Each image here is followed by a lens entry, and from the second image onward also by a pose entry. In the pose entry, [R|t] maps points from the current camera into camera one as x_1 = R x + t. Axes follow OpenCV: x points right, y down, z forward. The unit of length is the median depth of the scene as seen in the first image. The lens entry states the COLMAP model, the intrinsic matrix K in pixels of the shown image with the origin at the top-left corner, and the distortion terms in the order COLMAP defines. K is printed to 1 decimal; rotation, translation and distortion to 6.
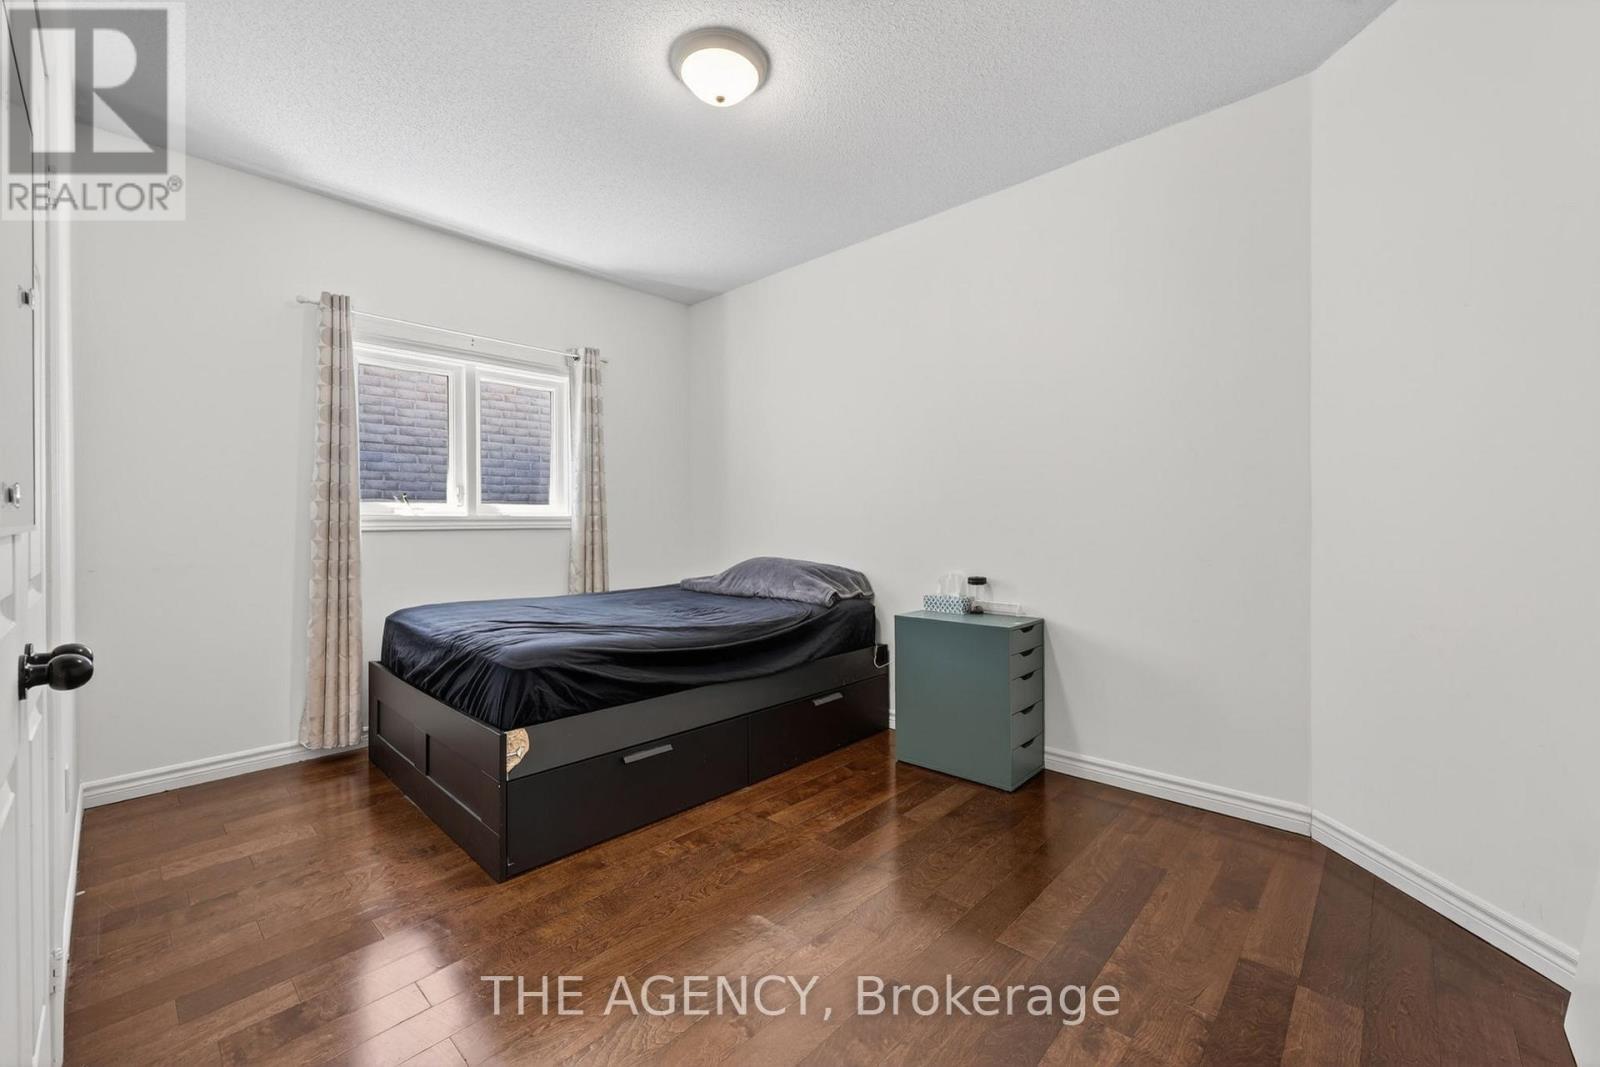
lens RADIAL K [[647.4, 0, 812.8], [0, 647.4, 526.1], [0, 0, 1]] dist [0.000606, 0.000080]
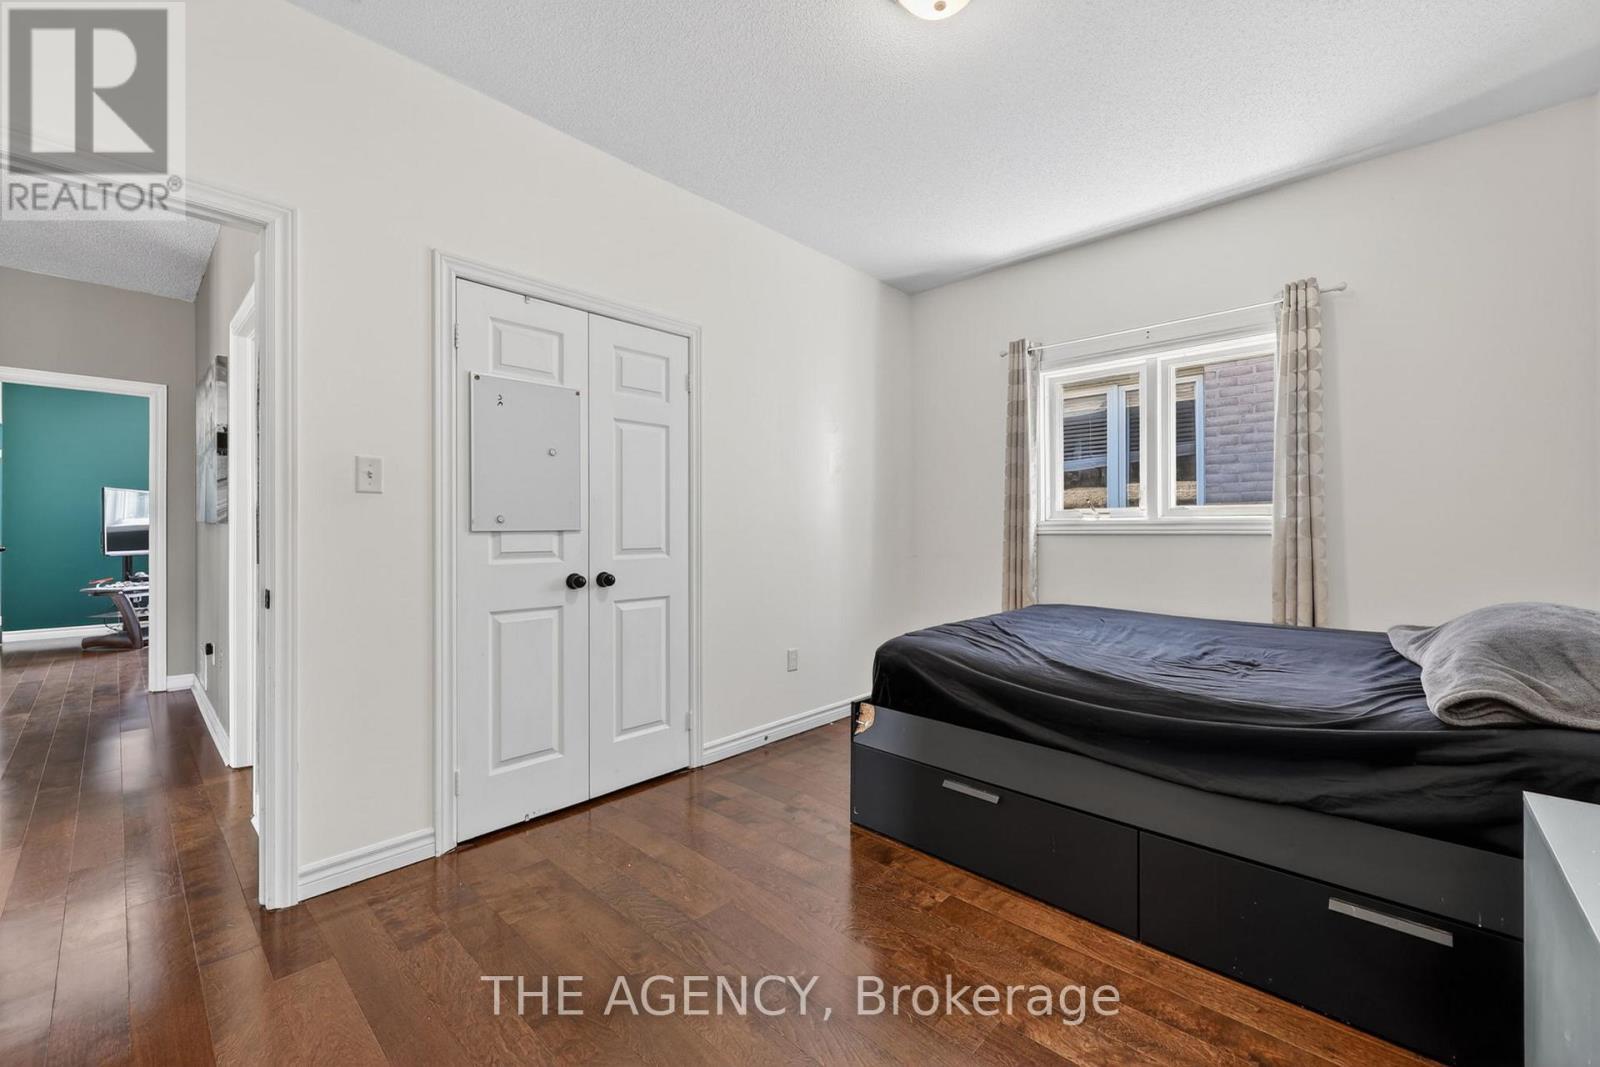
lens RADIAL K [[647.4, 0, 813.0], [0, 647.4, 529.3], [0, 0, 1]] dist [0.000606, 0.000080]
pose [[-0.009378, 0.002330, -0.999953, 0.428712], [-0.004232, 0.999988, 0.002370, -0.002836], [0.999947, 0.004254, -0.009368, 0.545708]]
